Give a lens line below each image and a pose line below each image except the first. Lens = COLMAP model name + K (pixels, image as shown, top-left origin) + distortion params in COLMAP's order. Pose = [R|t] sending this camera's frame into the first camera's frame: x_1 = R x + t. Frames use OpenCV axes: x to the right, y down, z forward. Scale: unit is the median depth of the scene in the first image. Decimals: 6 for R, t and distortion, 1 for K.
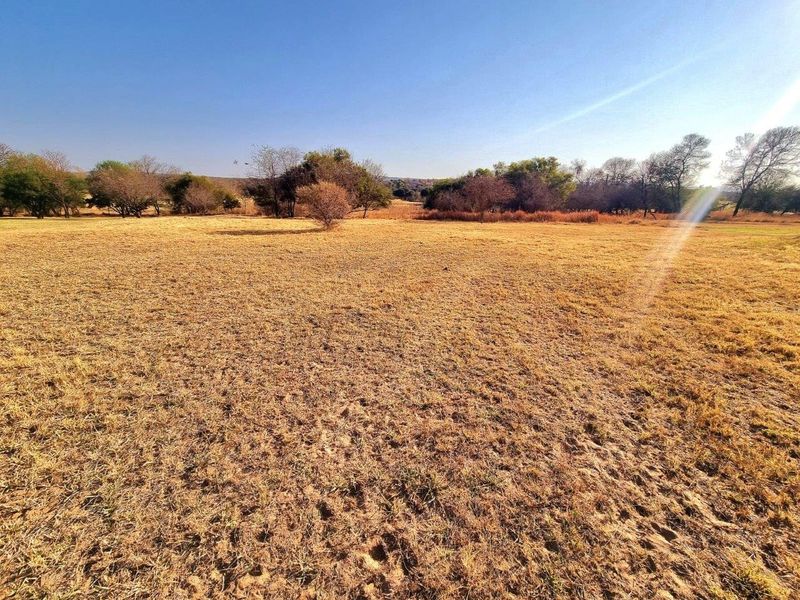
lens RADIAL K [[330.5, 0, 400.6], [0, 330.5, 302.7], [0, 0, 1]] dist [0.000180, -0.000149]
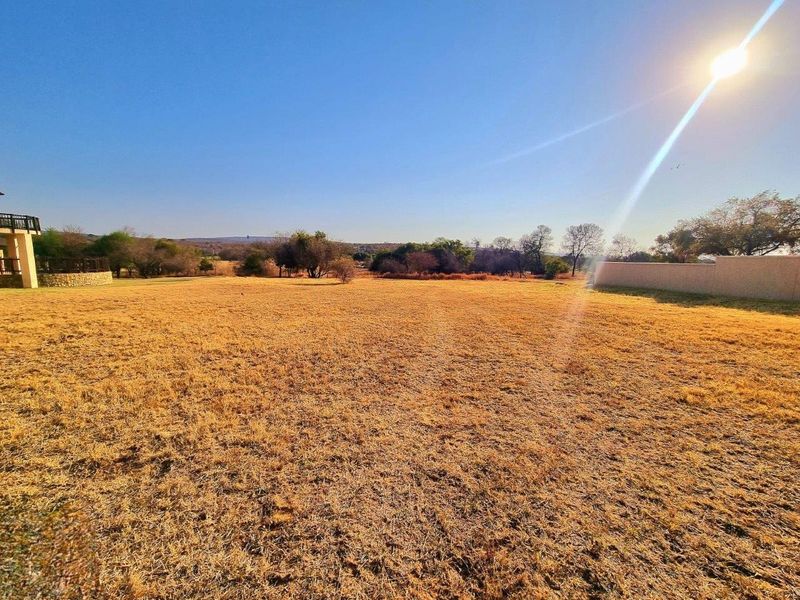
lens RADIAL K [[604.4, 0, 401.8], [0, 604.4, 301.6], [0, 0, 1]] dist [0.074131, -0.073265]
pose [[0.959470, -0.013192, 0.281502, -0.601987], [0.074398, 0.975322, -0.207873, 0.417332], [-0.271813, 0.220391, 0.936774, -1.535418]]
